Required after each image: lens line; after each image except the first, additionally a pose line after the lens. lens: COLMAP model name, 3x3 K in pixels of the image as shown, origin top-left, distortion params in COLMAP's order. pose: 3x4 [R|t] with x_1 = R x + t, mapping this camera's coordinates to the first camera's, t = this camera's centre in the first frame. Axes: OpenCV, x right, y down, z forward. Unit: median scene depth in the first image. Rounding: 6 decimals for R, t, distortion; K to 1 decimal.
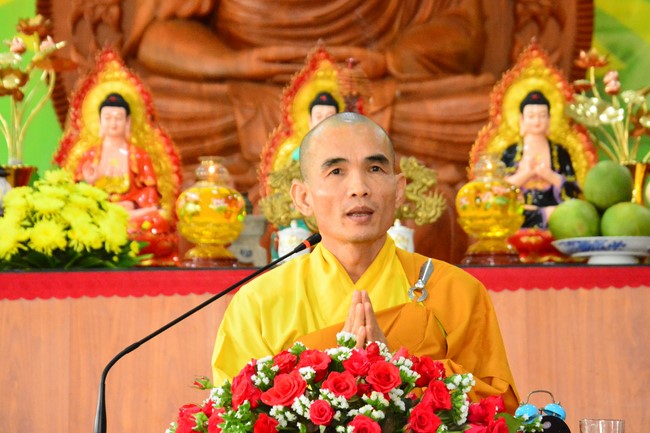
lens RADIAL K [[2648.5, 0, 325.0], [0, 2648.5, 216.5], [0, 0, 1]] dist [0.123125, 1.079868]
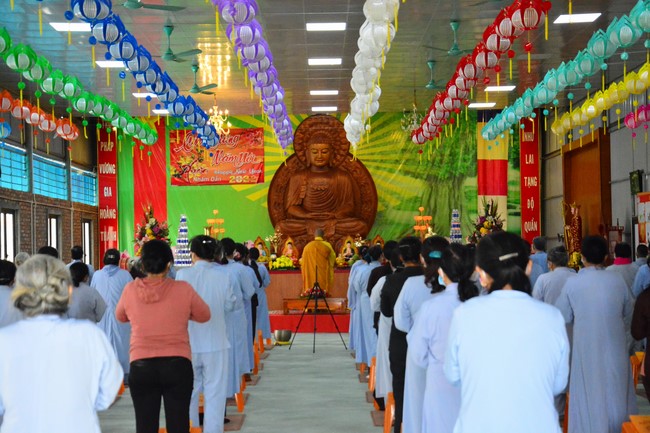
lens RADIAL K [[1307.7, 0, 325.0], [0, 1307.7, 216.5], [0, 0, 1]] dist [0.414647, 0.120104]
pose [[0.999793, -0.008970, -0.018266, 0.080918], [0.009816, 0.998857, 0.046773, -0.280813], [0.017826, -0.046943, 0.998739, -2.524712]]
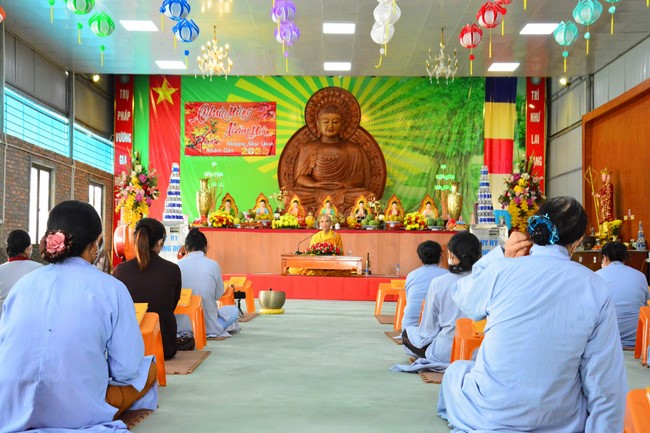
lens RADIAL K [[834.8, 0, 325.0], [0, 834.8, 216.5], [0, 0, 1]] dist [0.102542, 0.031111]
pose [[0.999555, 0.018201, -0.023652, 0.040122], [-0.017570, 0.999491, 0.026633, -0.062646], [0.024125, -0.026206, 0.999365, -1.019899]]
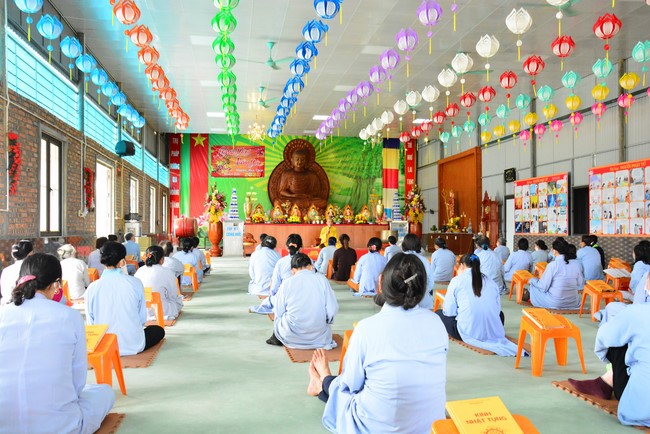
lens RADIAL K [[593.3, 0, 325.0], [0, 593.3, 217.0], [0, 0, 1]] dist [-0.077488, 0.002244]
pose [[0.991077, 0.015584, 0.132376, -0.302390], [-0.022464, 0.998464, 0.050640, -0.142407], [-0.131384, -0.053162, 0.989905, -1.658422]]
